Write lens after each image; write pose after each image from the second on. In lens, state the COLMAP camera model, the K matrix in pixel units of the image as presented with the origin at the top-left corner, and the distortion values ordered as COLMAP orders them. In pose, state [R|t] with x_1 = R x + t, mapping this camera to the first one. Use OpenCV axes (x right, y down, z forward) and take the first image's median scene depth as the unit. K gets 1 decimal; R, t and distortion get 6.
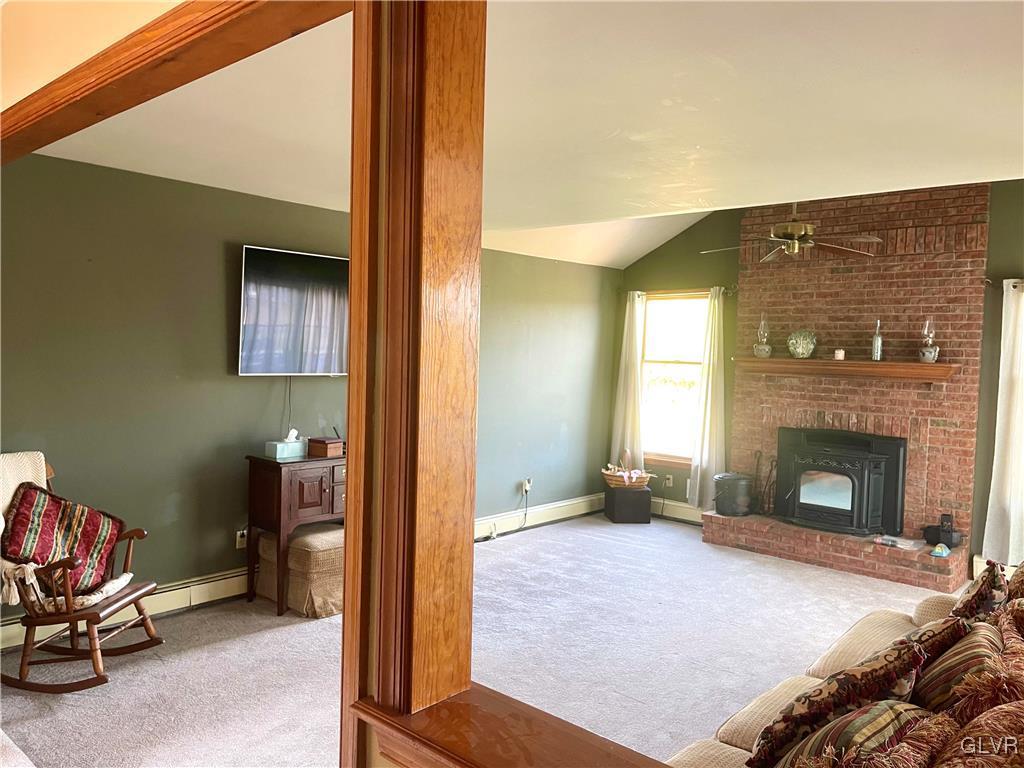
lens RADIAL K [[777.2, 0, 511.3], [0, 777.2, 387.7], [0, 0, 1]] dist [0.080804, -0.121207]
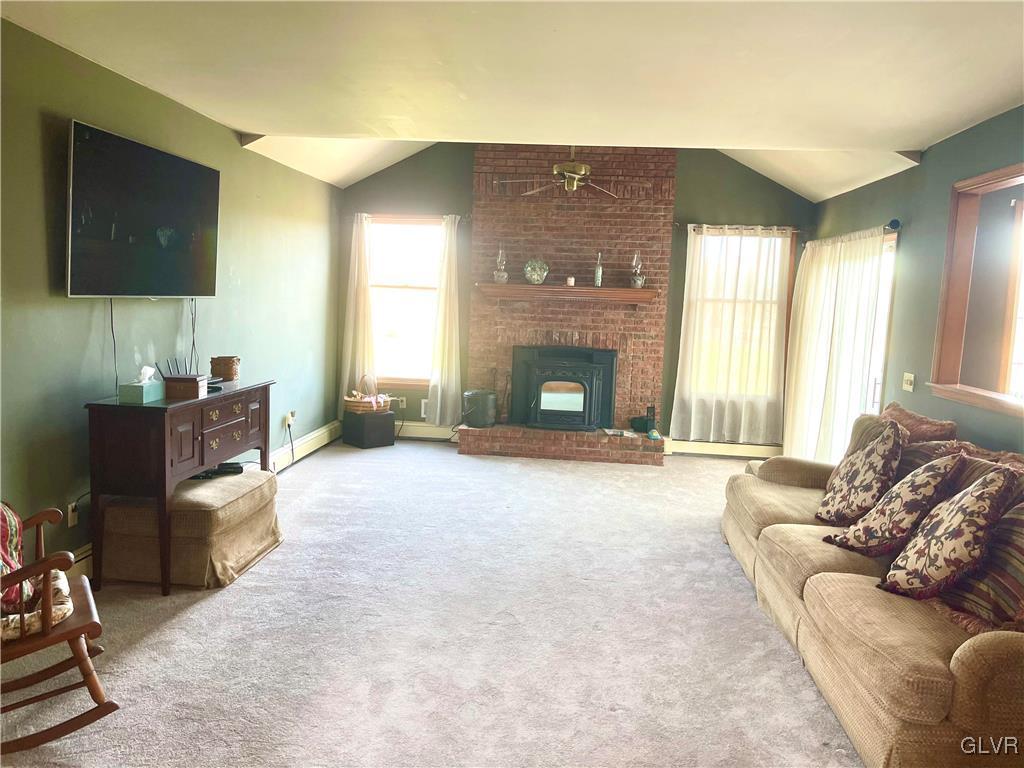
lens RADIAL K [[777.2, 0, 511.3], [0, 777.2, 387.7], [0, 0, 1]] dist [0.080804, -0.121207]
pose [[0.798021, -0.069477, 0.598611, -0.358932], [0.014930, 0.995306, 0.095615, 0.003641], [-0.602444, -0.067365, 0.795313, 0.114457]]
